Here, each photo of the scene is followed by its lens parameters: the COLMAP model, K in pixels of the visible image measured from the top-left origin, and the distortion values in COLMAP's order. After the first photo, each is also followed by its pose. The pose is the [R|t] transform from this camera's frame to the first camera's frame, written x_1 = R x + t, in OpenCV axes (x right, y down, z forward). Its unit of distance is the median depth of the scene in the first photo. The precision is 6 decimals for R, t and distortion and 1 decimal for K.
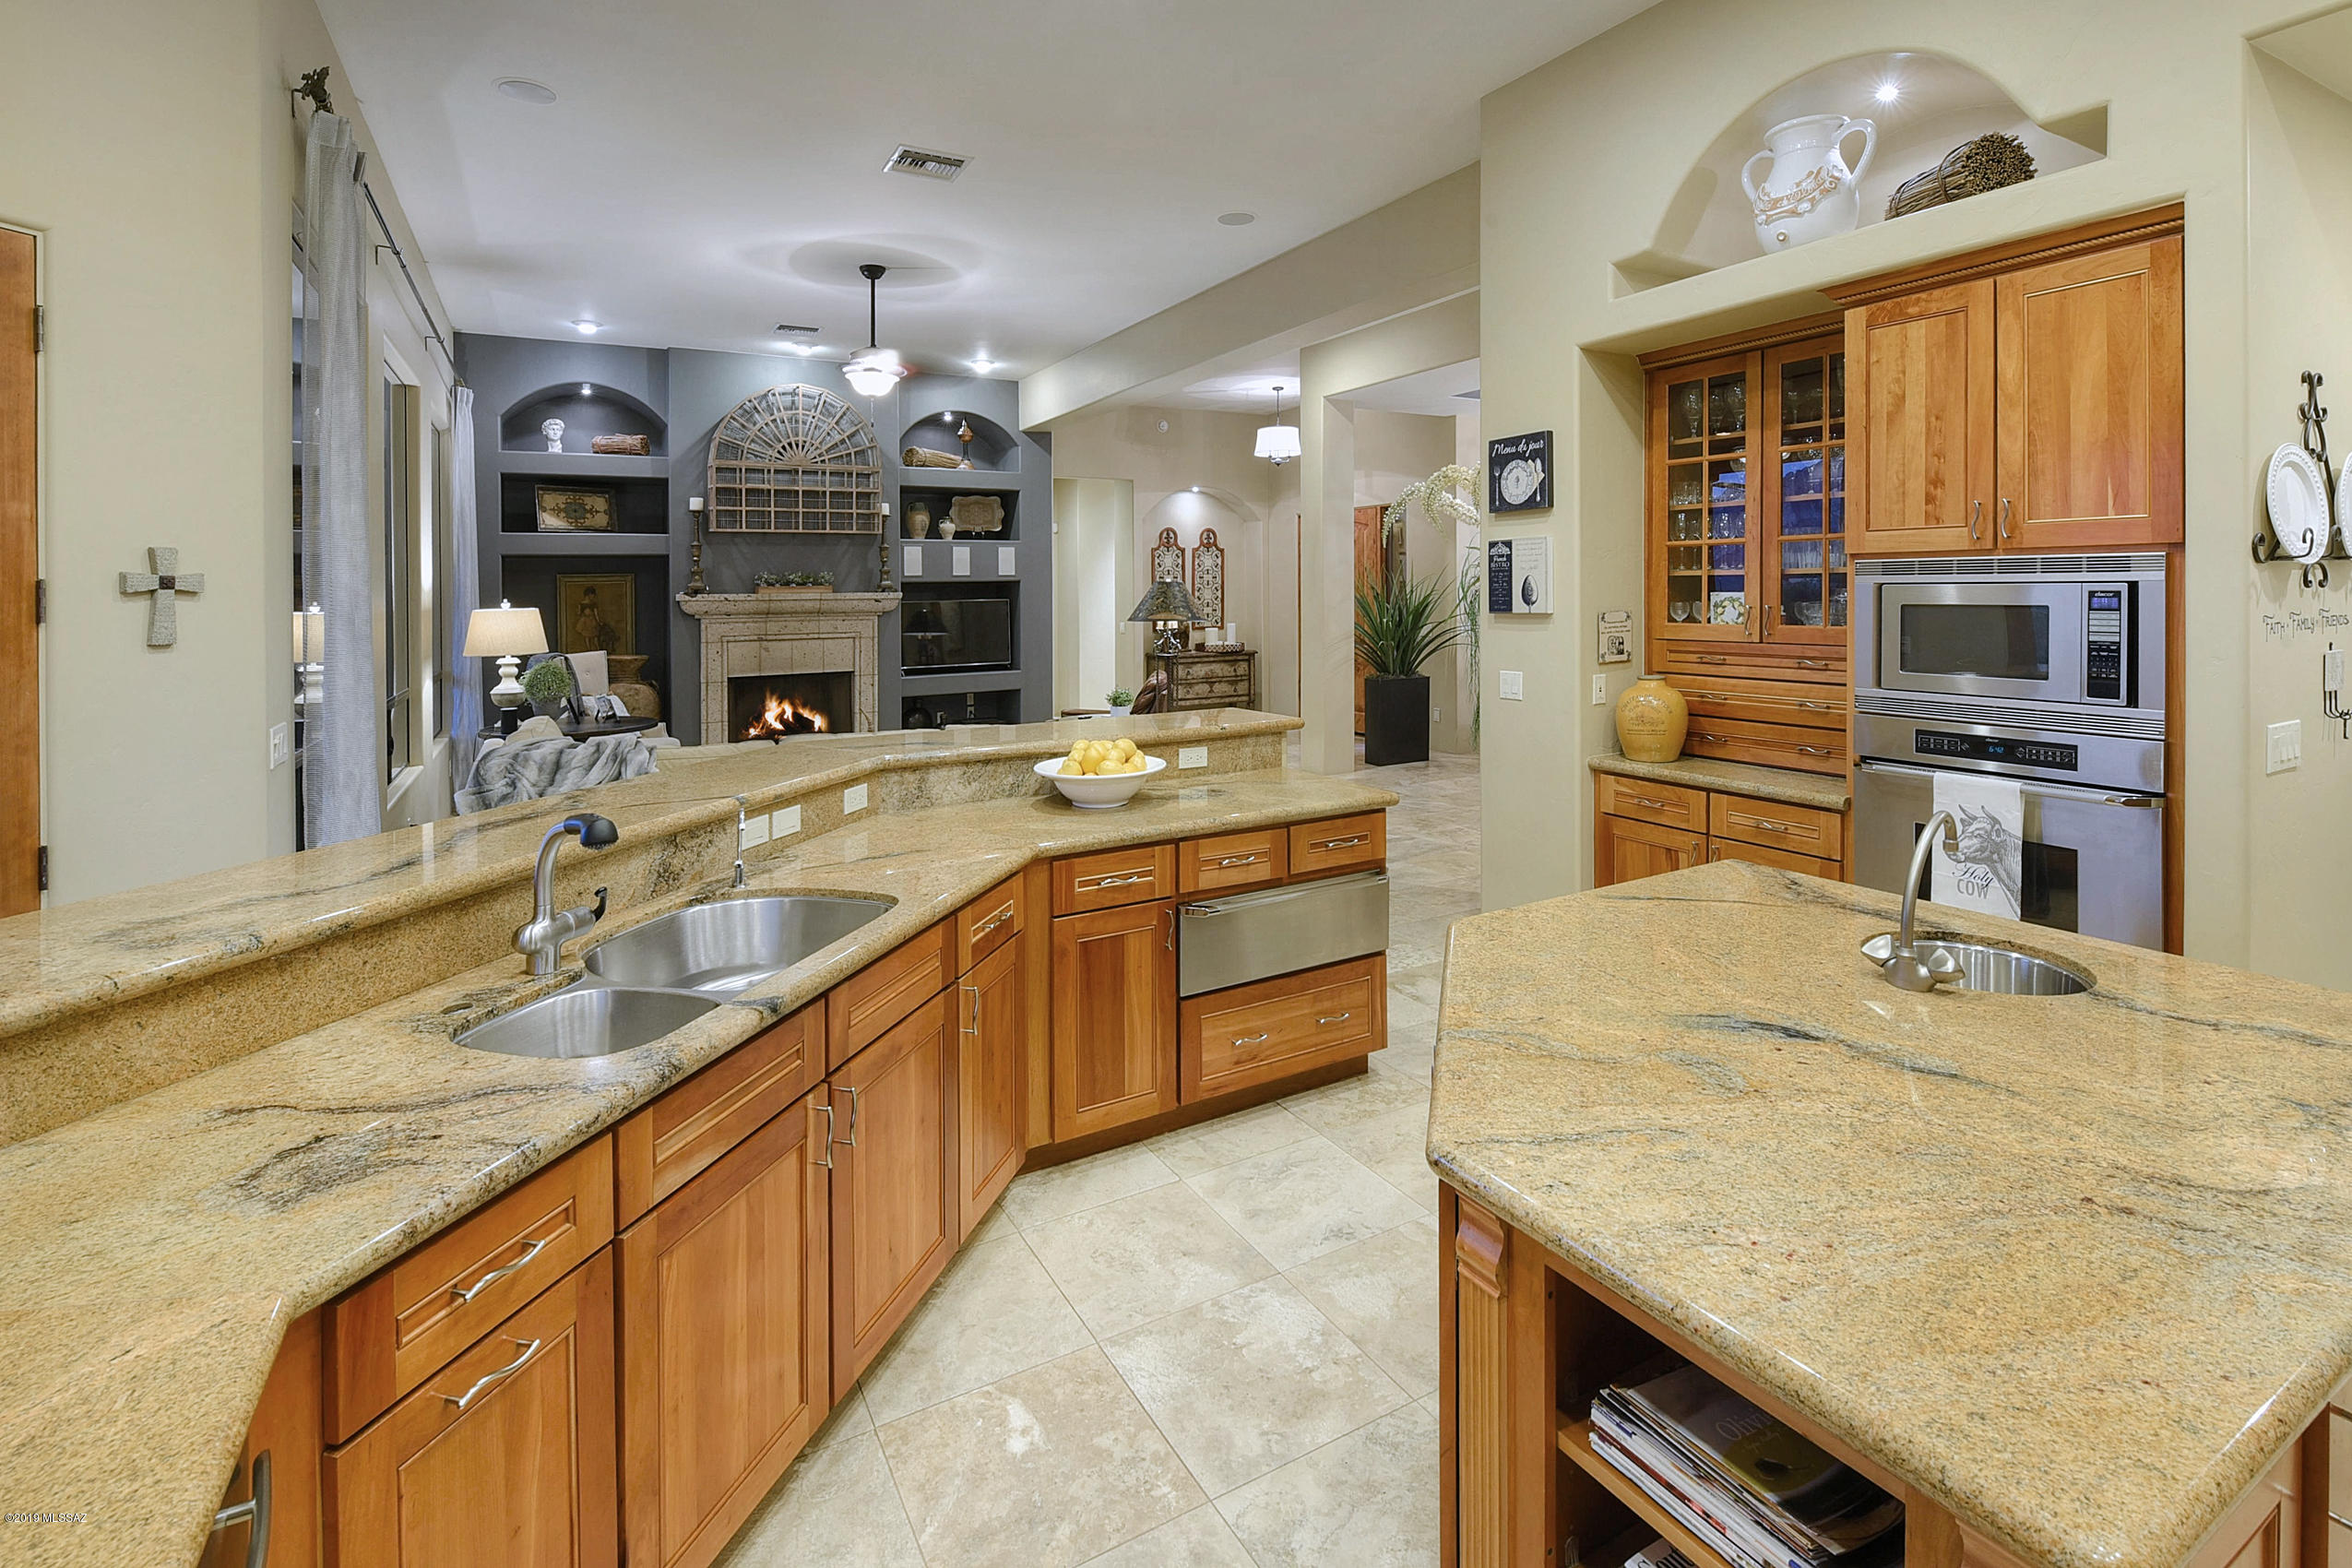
lens RADIAL K [[1011.4, 0, 1215.2], [0, 1011.4, 627.9], [0, 0, 1]] dist [-0.018272, 0.000189]
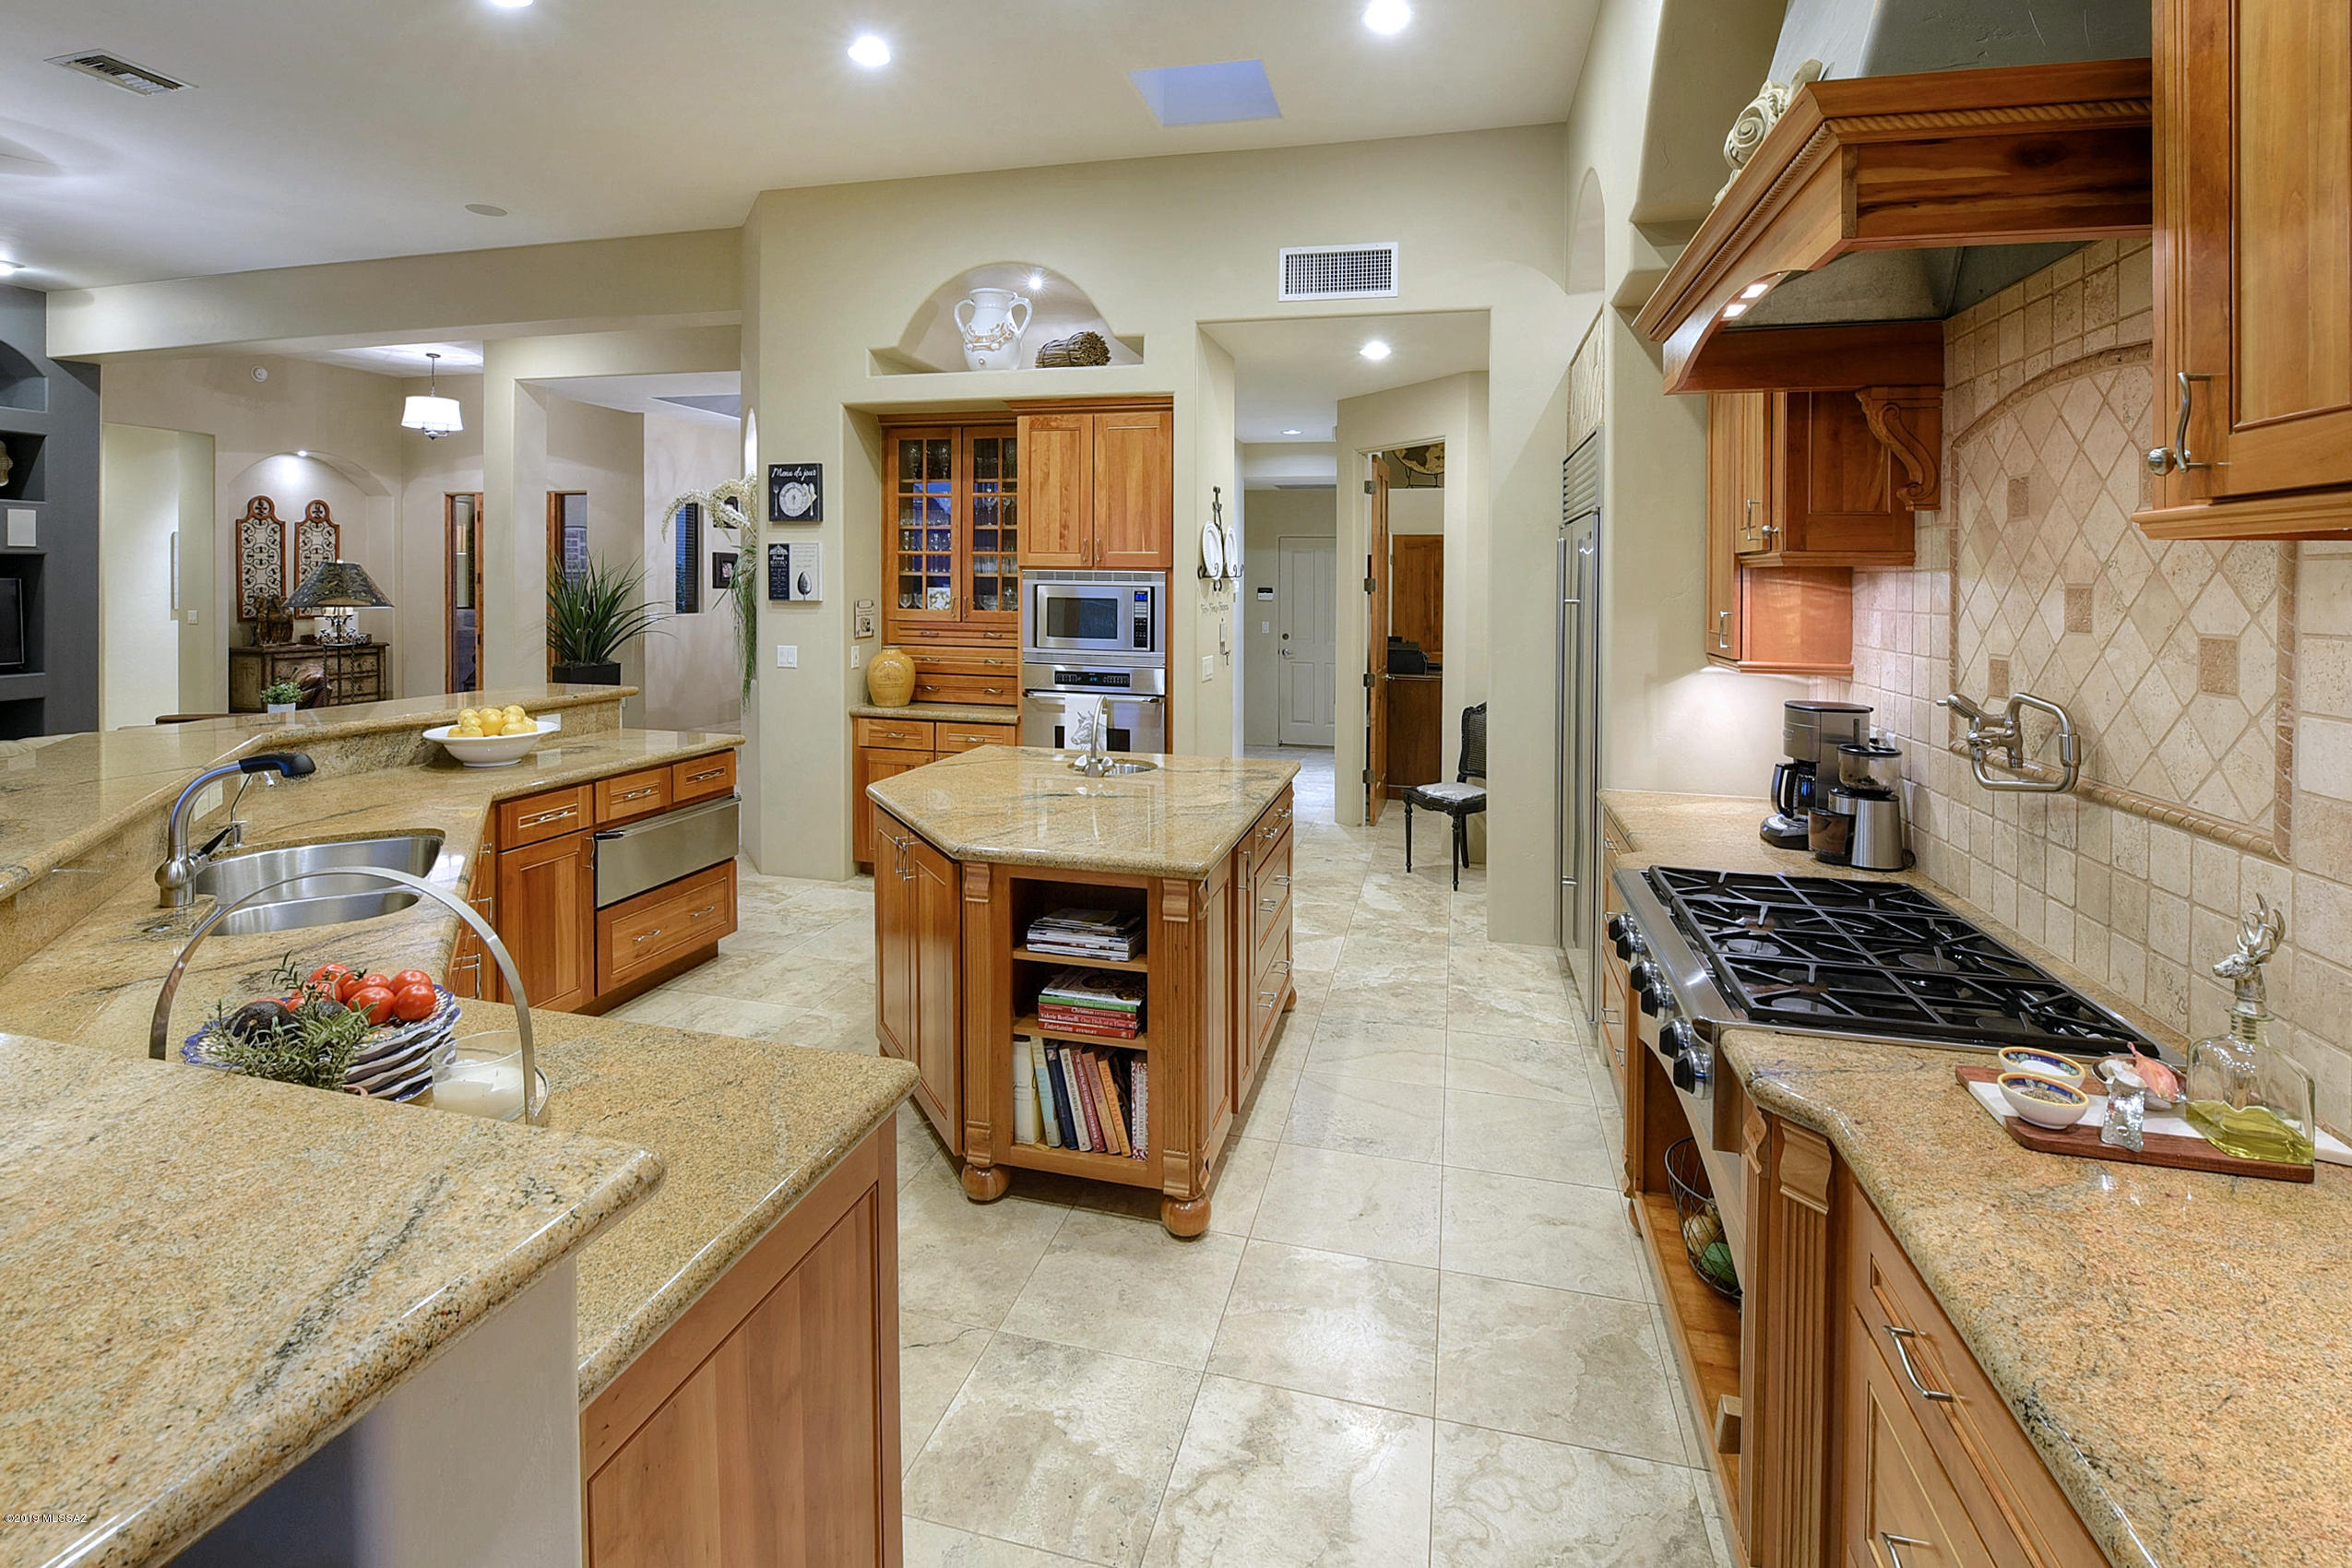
lens RADIAL K [[1004.6, 0, 1138.2], [0, 1004.6, 586.4], [0, 0, 1]] dist [-0.021095, -0.000563]
pose [[0.714758, 0.019921, 0.699089, -0.190635], [0.003588, 0.999477, -0.032149, 0.006848], [-0.699363, 0.025487, 0.714312, -0.153919]]
